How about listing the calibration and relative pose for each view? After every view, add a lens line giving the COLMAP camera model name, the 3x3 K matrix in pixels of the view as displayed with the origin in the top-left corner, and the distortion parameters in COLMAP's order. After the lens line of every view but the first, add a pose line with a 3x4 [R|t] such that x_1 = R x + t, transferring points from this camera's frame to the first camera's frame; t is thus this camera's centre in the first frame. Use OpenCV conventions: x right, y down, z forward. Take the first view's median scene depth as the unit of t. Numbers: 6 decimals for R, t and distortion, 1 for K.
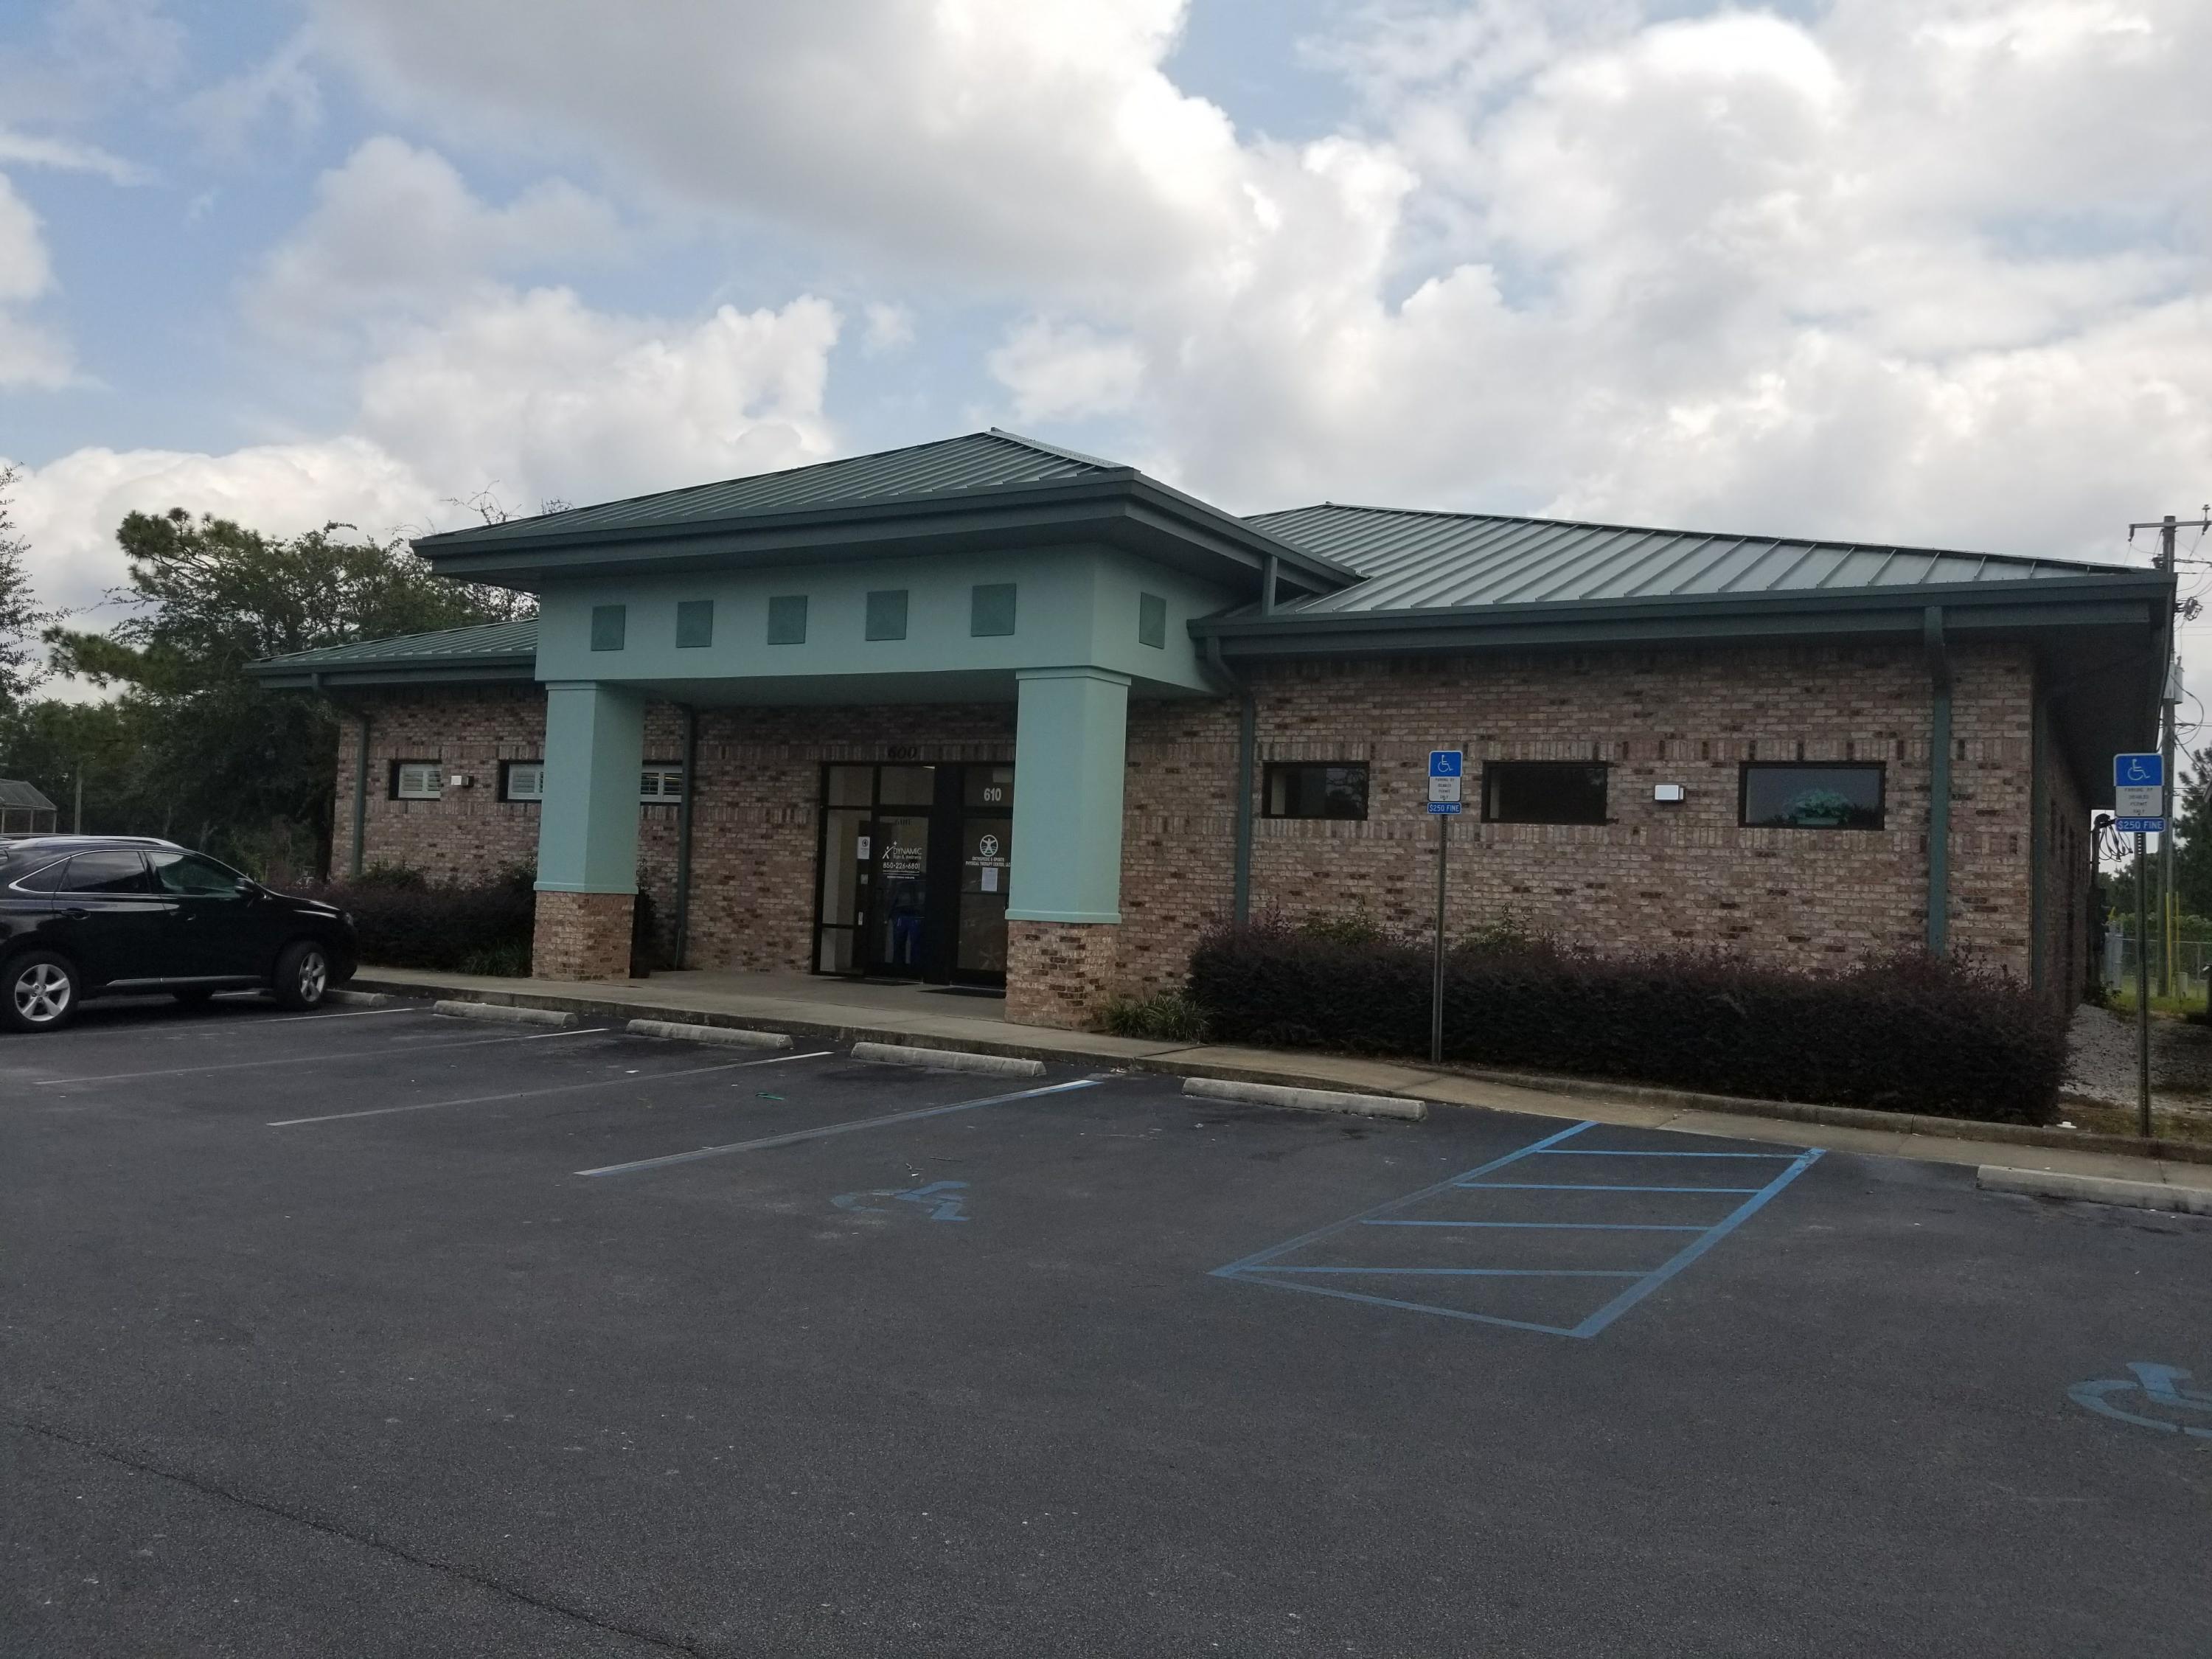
lens RADIAL K [[1748.1, 0, 1115.1], [0, 1748.1, 816.9], [0, 0, 1]] dist [0.079986, -0.165219]
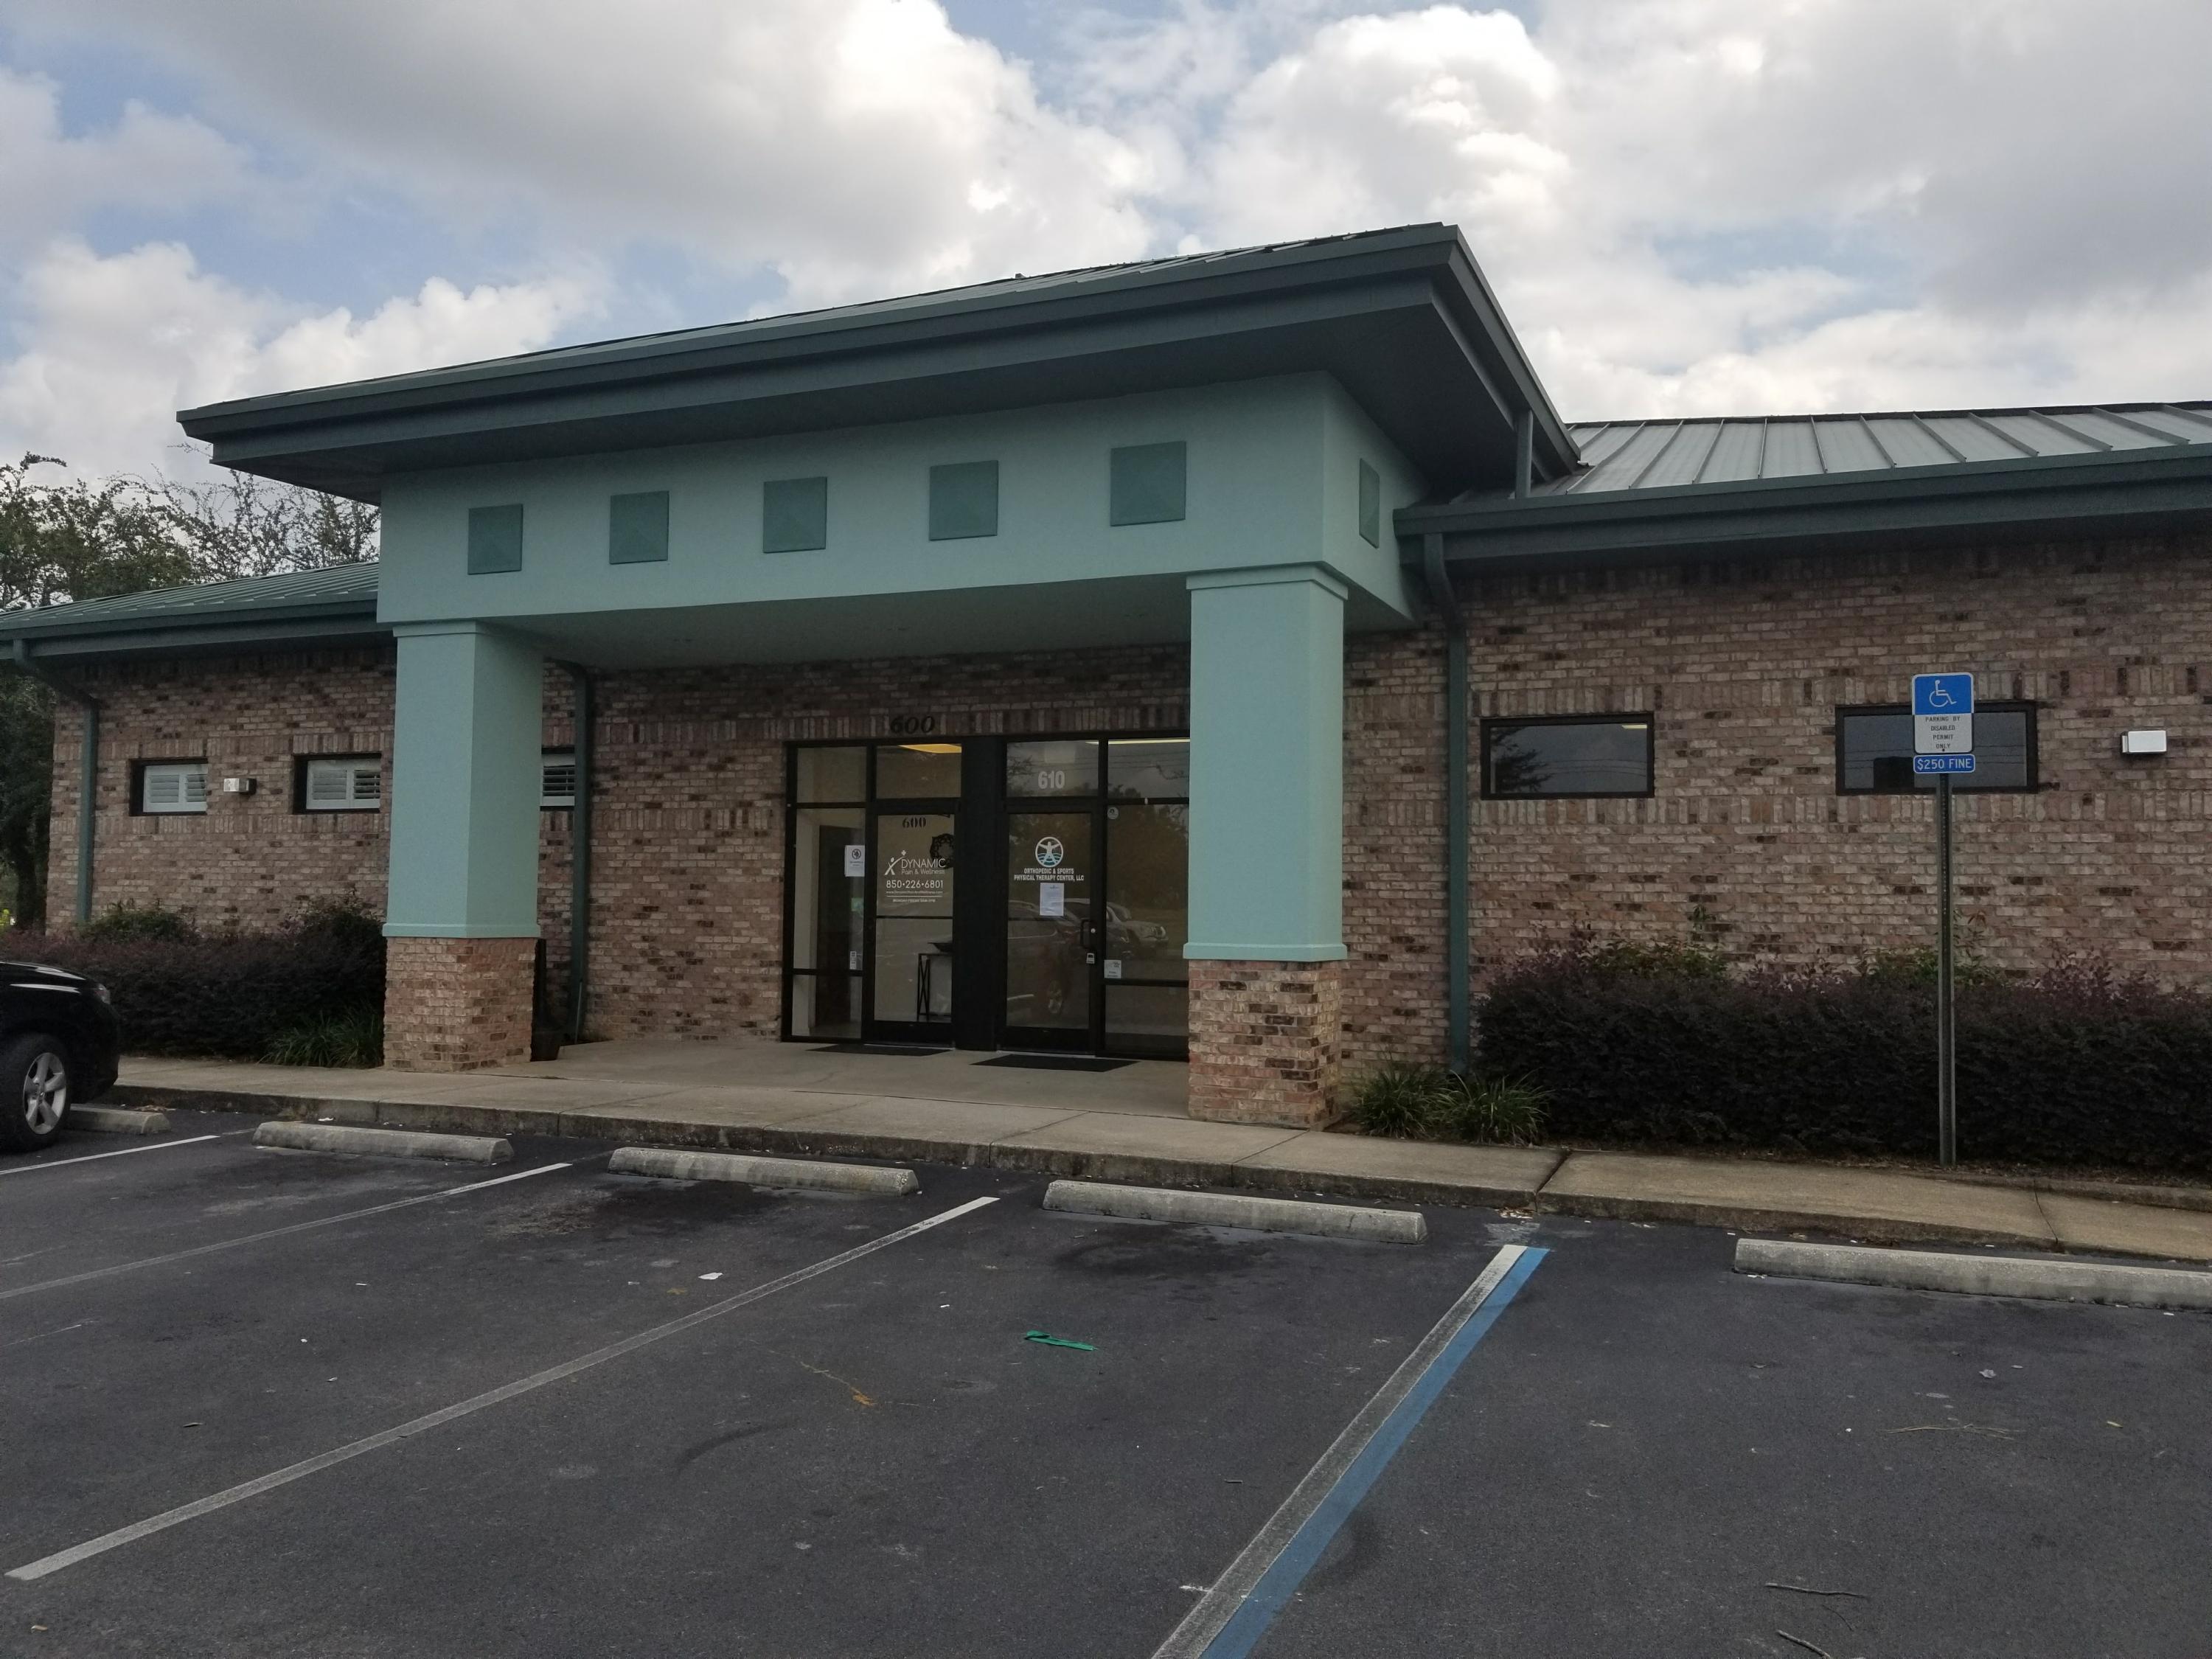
lens RADIAL K [[1695.5, 0, 1057.7], [0, 1695.5, 825.1], [0, 0, 1]] dist [0.073042, -0.137277]
pose [[0.991026, -0.024946, 0.131323, -0.176473], [0.025783, 0.999657, -0.004680, 0.009905], [-0.131161, 0.008024, 0.991329, 0.354809]]
